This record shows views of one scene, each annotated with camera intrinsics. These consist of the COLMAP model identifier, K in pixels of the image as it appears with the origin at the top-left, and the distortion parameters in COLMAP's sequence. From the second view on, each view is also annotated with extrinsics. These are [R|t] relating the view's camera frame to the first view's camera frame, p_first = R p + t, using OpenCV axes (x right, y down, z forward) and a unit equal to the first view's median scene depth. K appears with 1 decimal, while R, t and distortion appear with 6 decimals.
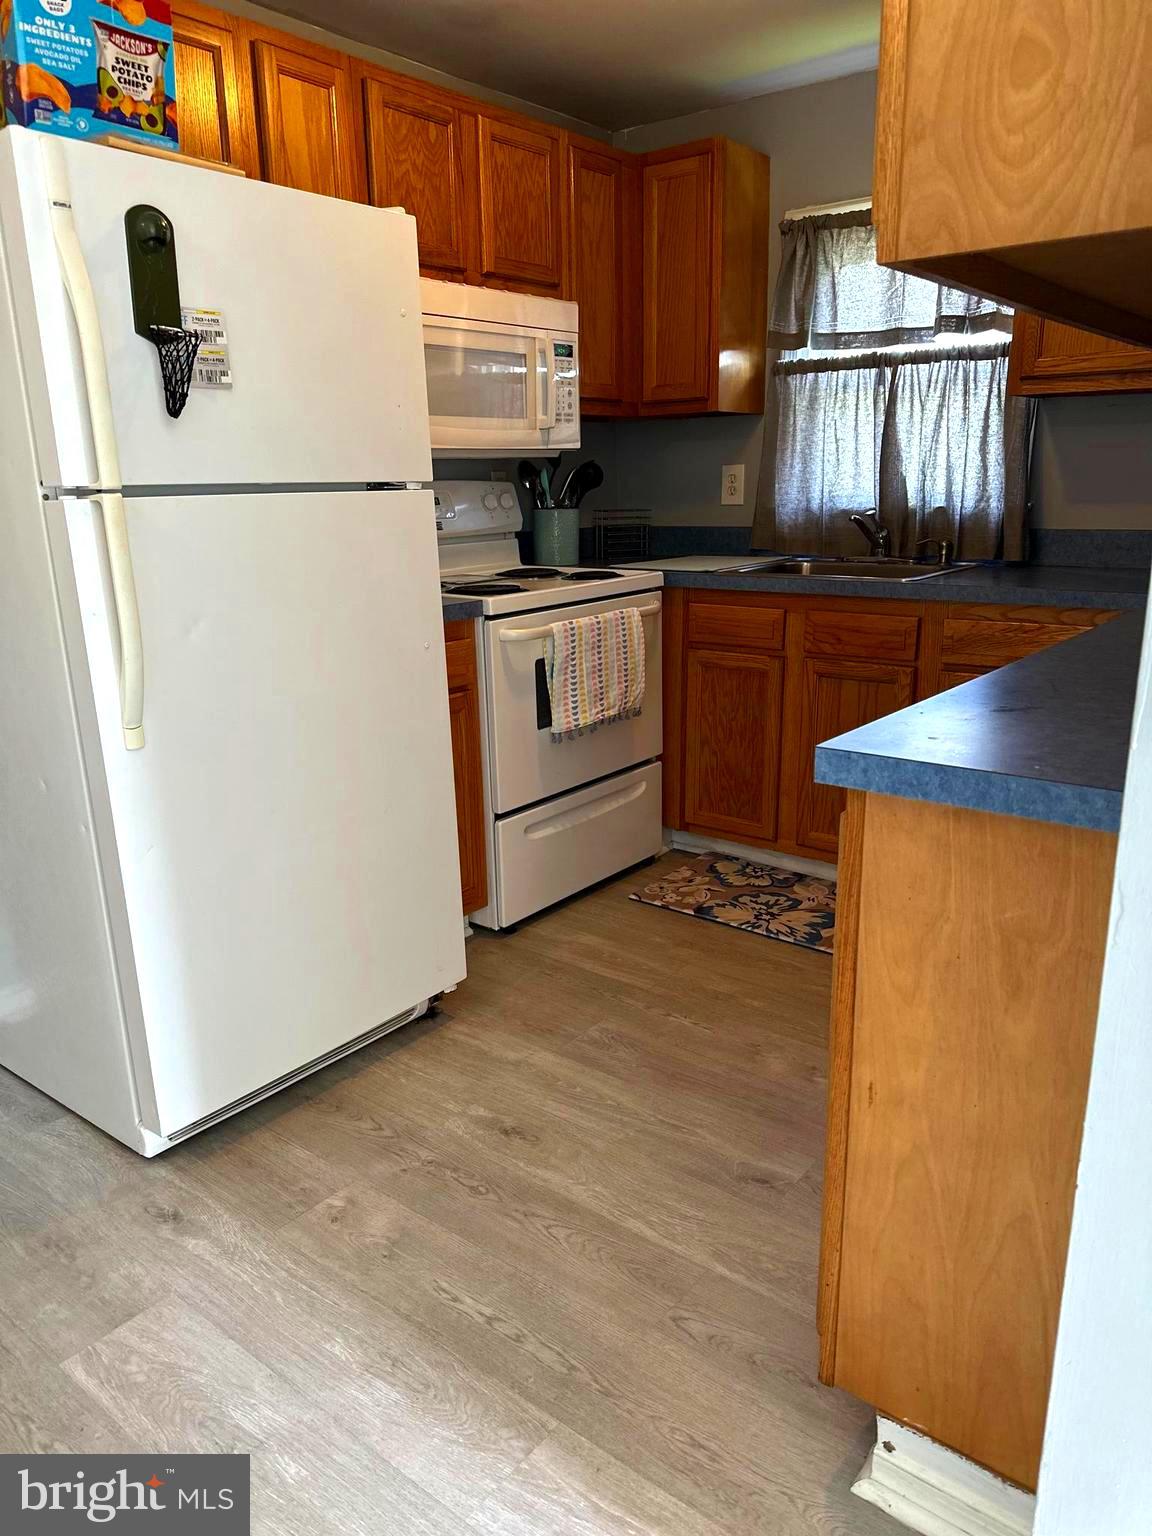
lens RADIAL K [[1085.5, 0, 561.2], [0, 1085.5, 772.1], [0, 0, 1]] dist [0.101153, -0.114707]
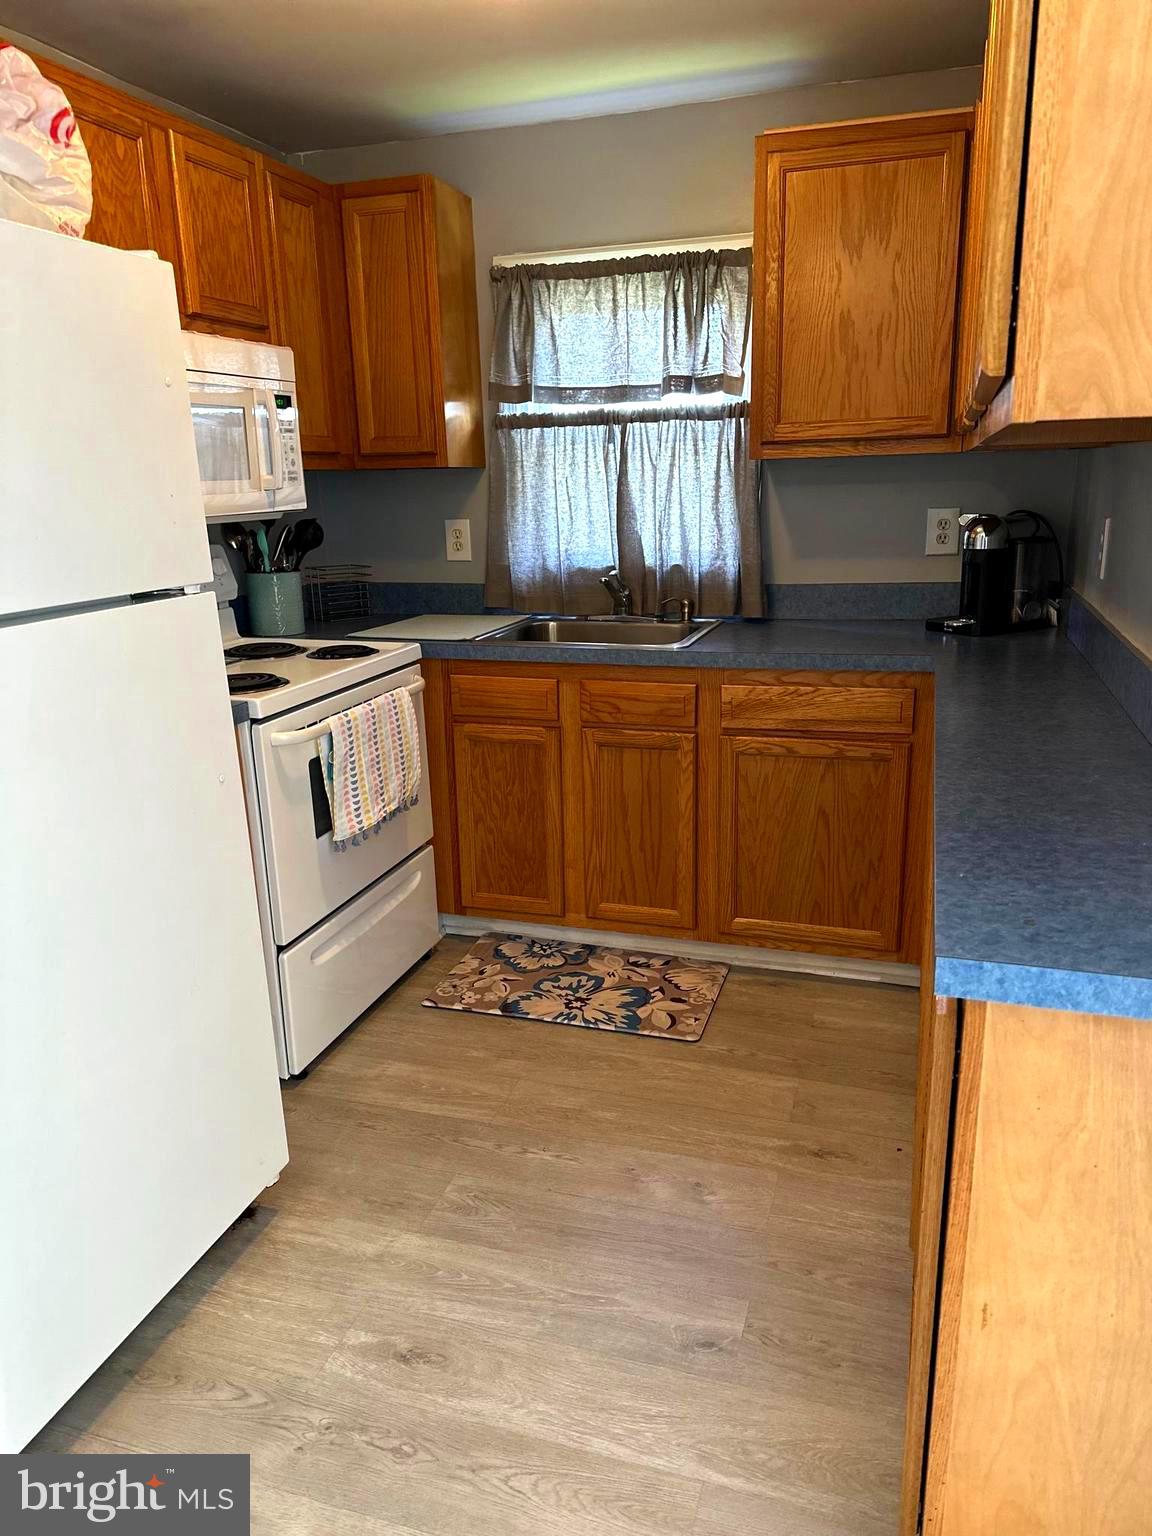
lens RADIAL K [[1083.6, 0, 565.4], [0, 1083.6, 776.7], [0, 0, 1]] dist [0.116770, -0.154276]
pose [[0.935299, -0.100266, 0.339357, -0.126180], [0.101242, 0.994751, 0.014876, -0.080952], [-0.339067, 0.020443, 0.940540, 0.109009]]
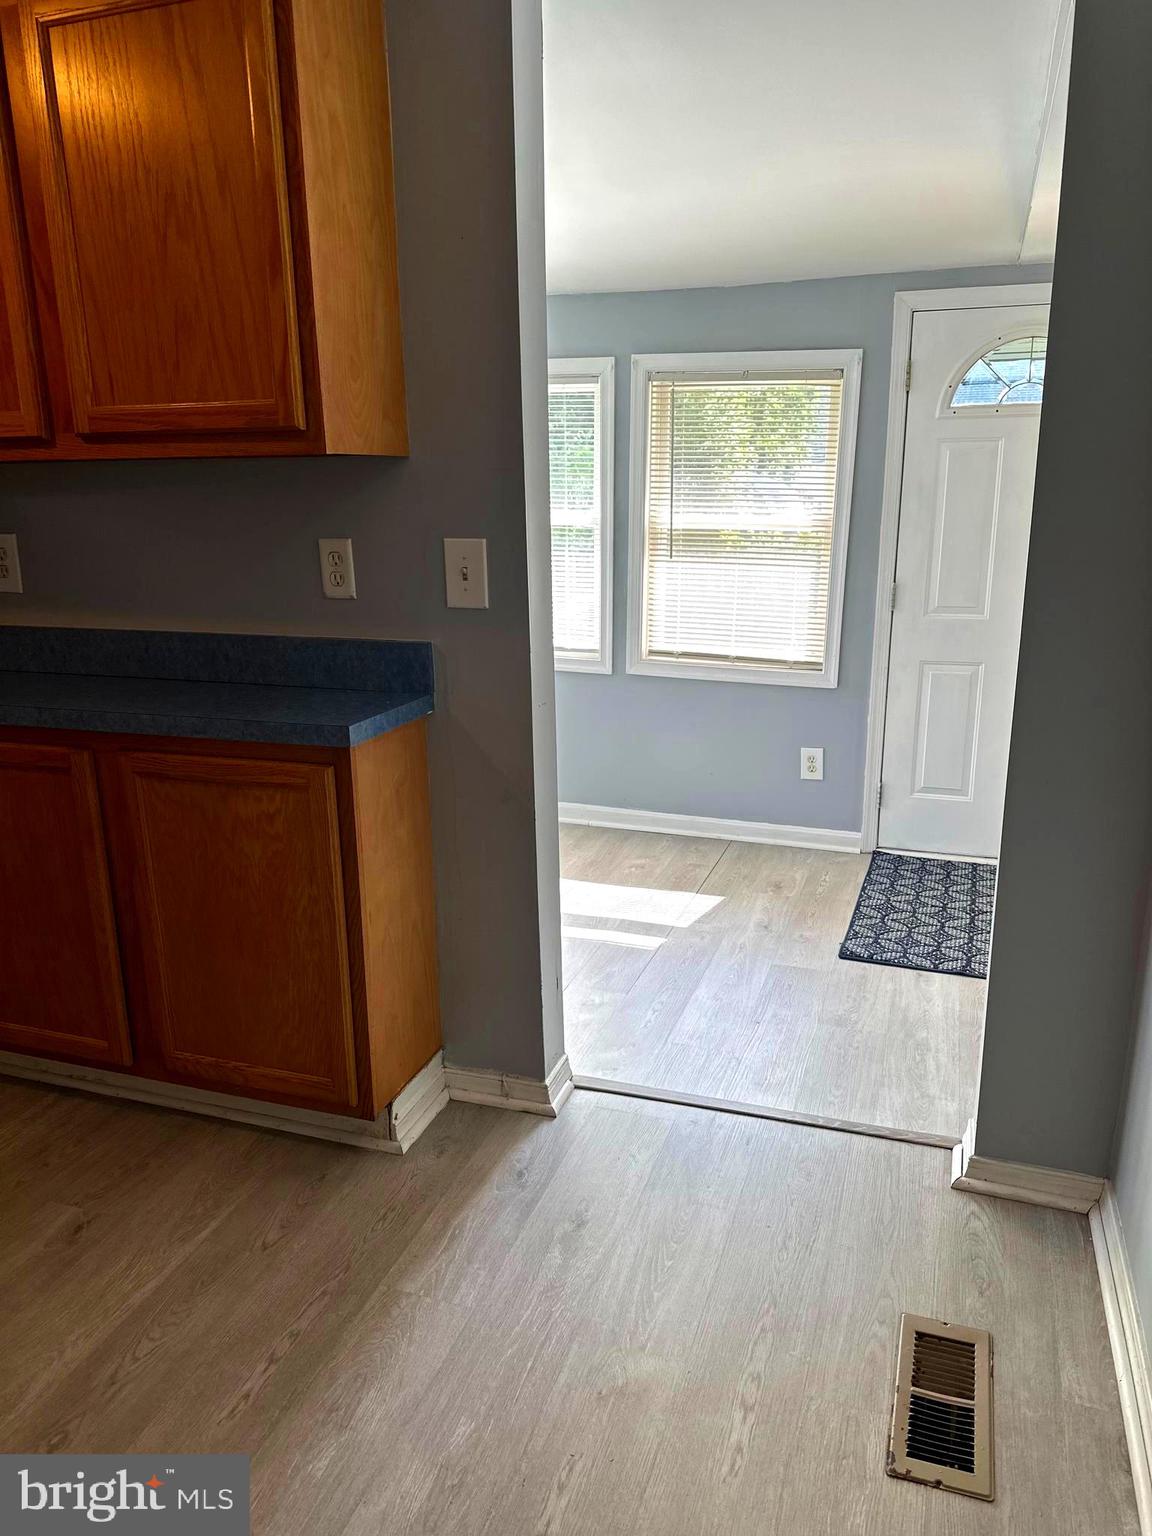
lens RADIAL K [[1093.9, 0, 576.0], [0, 1093.9, 768.0], [0, 0, 1]] dist [0.120143, -0.158472]
pose [[-0.337722, -0.212866, 0.916860, -0.569574], [0.266604, 0.912566, 0.310072, -0.155821], [-0.902699, 0.349157, -0.251443, 0.447632]]
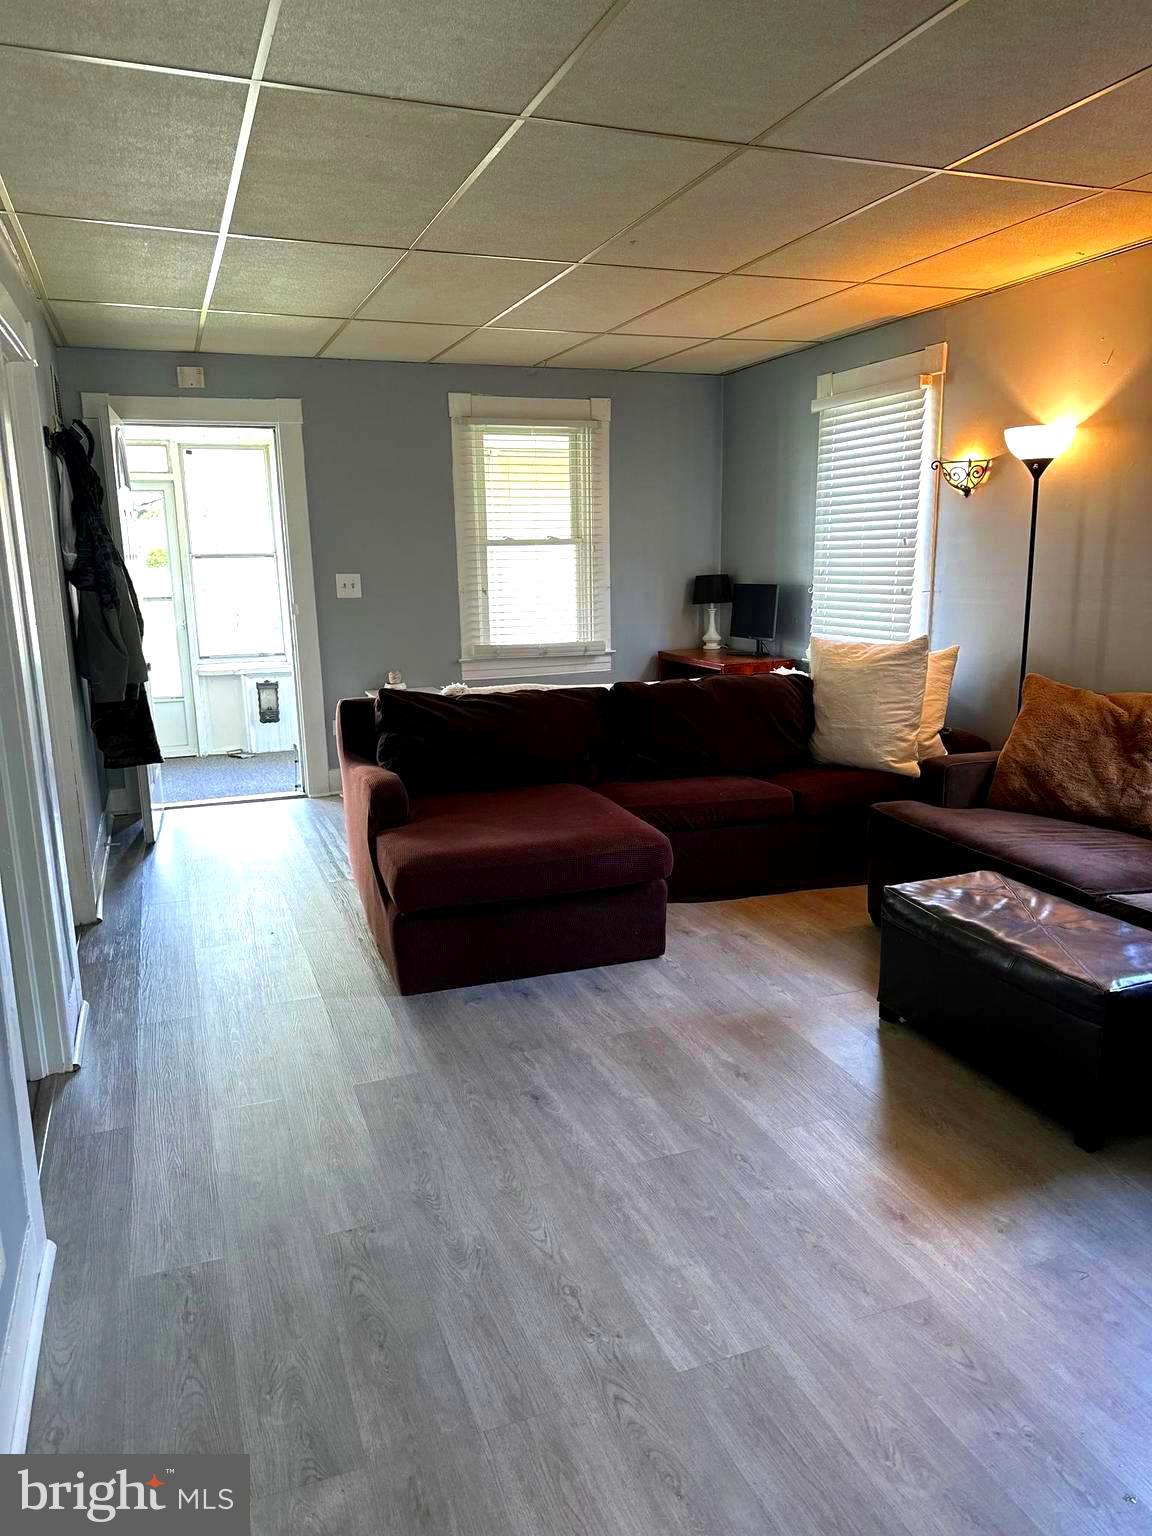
lens RADIAL K [[1083.6, 0, 565.4], [0, 1083.6, 776.7], [0, 0, 1]] dist [0.116770, -0.154276]
pose [[-0.862885, -0.065597, 0.501126, -0.391222], [0.173728, 0.892623, 0.415984, -0.360933], [-0.474604, 0.446006, -0.758835, 1.060121]]
